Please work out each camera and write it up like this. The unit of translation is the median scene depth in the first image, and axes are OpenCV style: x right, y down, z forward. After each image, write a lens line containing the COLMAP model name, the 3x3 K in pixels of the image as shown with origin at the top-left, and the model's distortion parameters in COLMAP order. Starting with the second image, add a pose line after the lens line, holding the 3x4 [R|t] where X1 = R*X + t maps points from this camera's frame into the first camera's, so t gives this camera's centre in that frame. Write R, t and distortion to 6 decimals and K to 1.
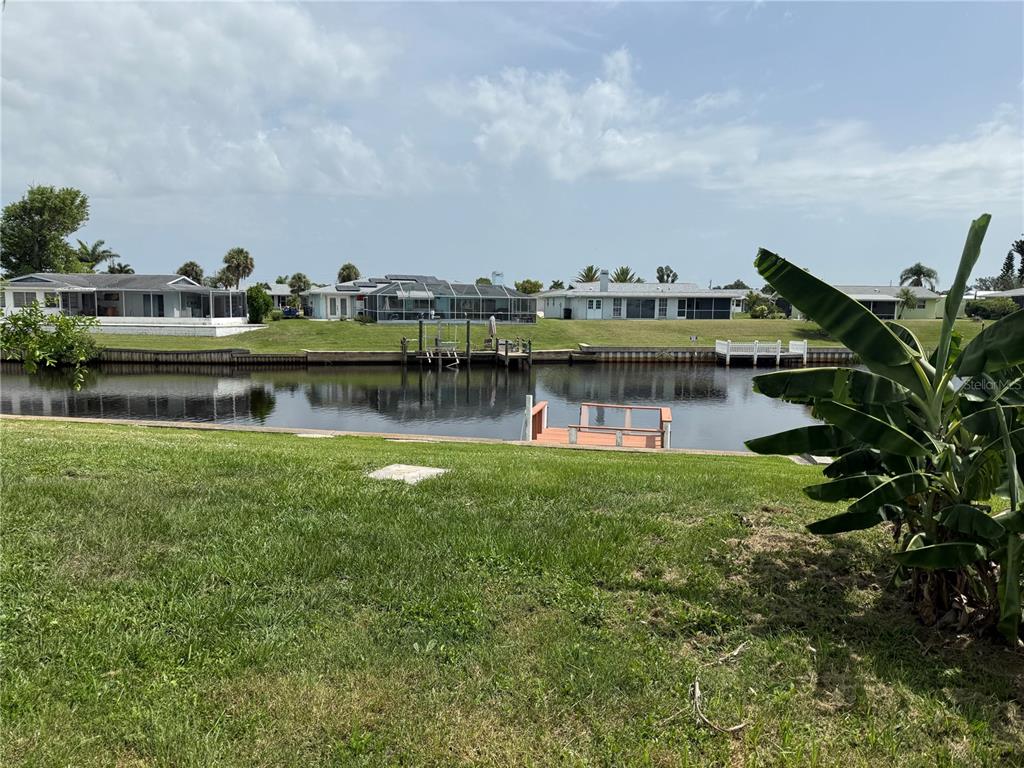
lens RADIAL K [[716.2, 0, 513.3], [0, 716.2, 398.8], [0, 0, 1]] dist [0.083598, -0.082286]
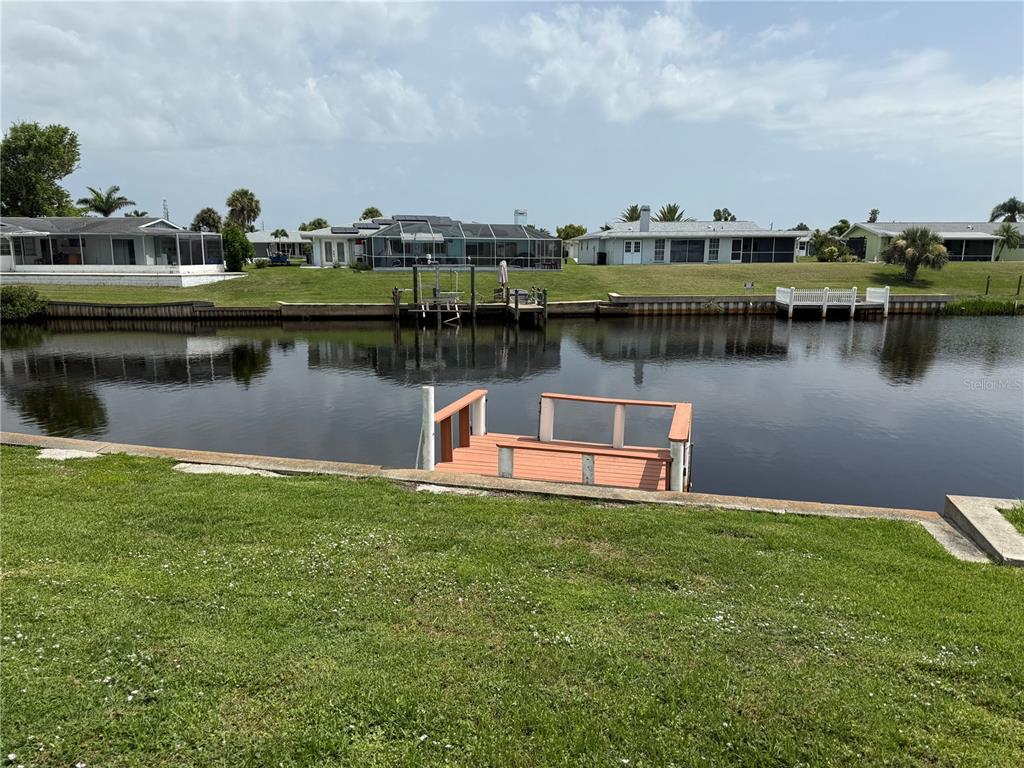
lens RADIAL K [[716.2, 0, 513.3], [0, 716.2, 398.8], [0, 0, 1]] dist [0.083598, -0.082286]
pose [[0.997399, 0.004114, -0.071955, 0.036465], [0.000821, 0.997656, 0.068420, -0.009878], [0.072068, -0.068301, 0.995058, 0.129623]]
